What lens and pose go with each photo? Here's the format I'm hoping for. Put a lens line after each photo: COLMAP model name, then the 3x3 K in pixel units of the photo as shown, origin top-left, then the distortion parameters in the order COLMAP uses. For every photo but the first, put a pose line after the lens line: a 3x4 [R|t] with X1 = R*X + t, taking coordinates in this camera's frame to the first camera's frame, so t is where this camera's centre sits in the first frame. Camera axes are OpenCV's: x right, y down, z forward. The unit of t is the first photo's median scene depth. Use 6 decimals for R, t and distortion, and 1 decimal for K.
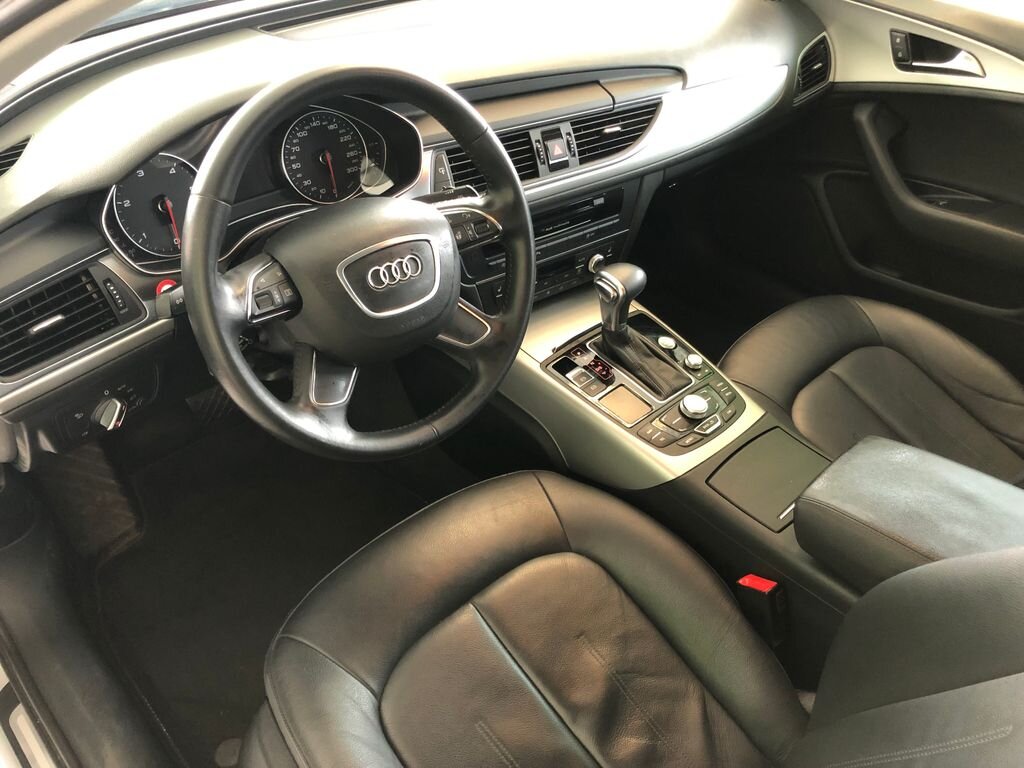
lens RADIAL K [[841.4, 0, 507.6], [0, 841.4, 385.6], [0, 0, 1]] dist [0.046134, -0.041361]
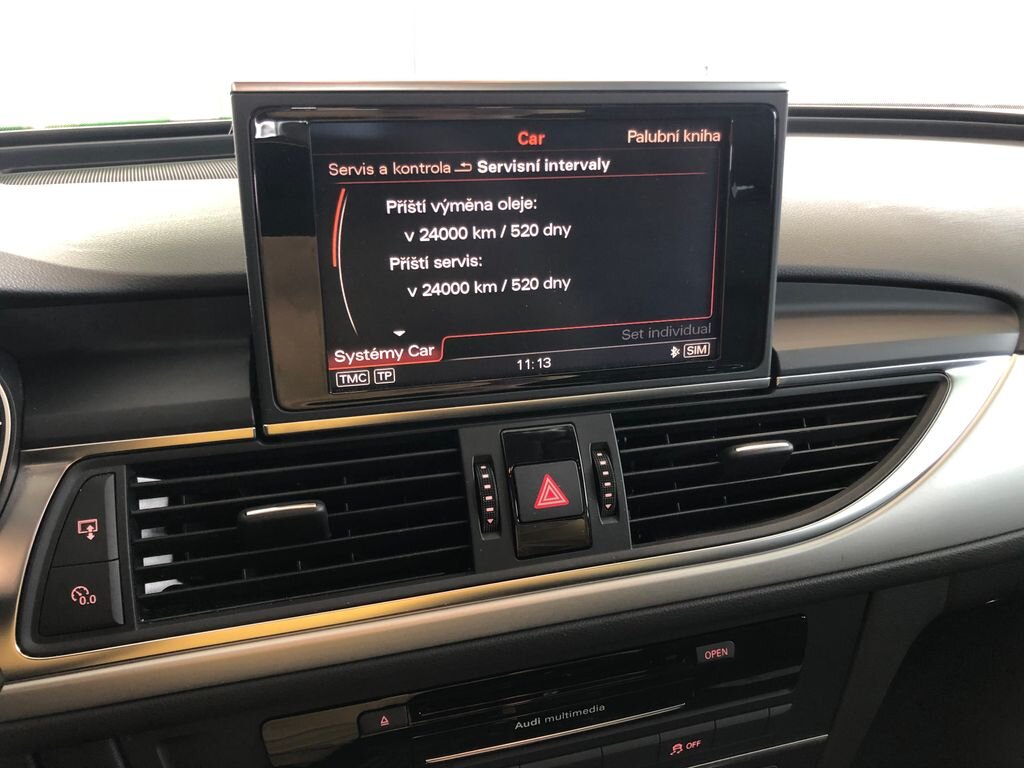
lens RADIAL K [[841.4, 0, 511.1], [0, 841.4, 393.9], [0, 0, 1]] dist [0.046134, -0.041361]
pose [[0.930426, 0.078229, -0.358034, 0.153550], [-0.182083, 0.946517, -0.266369, -0.224933], [0.318047, 0.313028, 0.894907, 0.693467]]
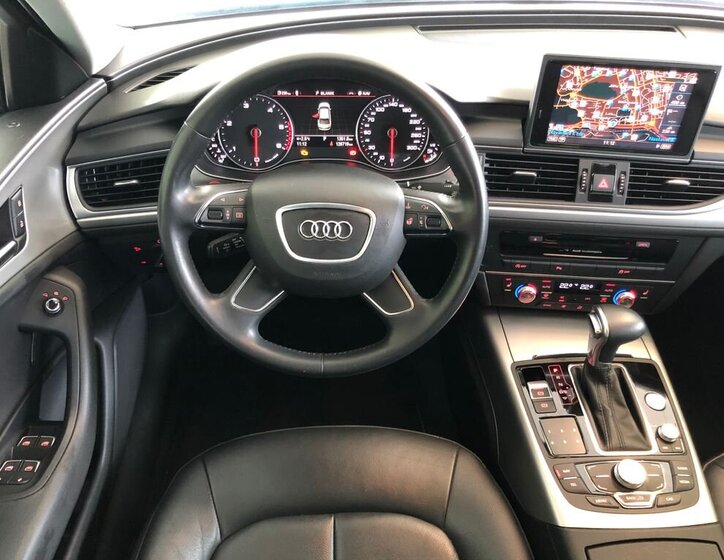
lens RADIAL K [[626.5, 0, 359.4], [0, 626.5, 282.2], [0, 0, 1]] dist [0.033362, -0.025948]
pose [[0.763932, 0.378169, -0.522874, 0.278211], [-0.394165, 0.915016, 0.085902, -0.114242], [0.510923, 0.140475, 0.848071, 0.200908]]
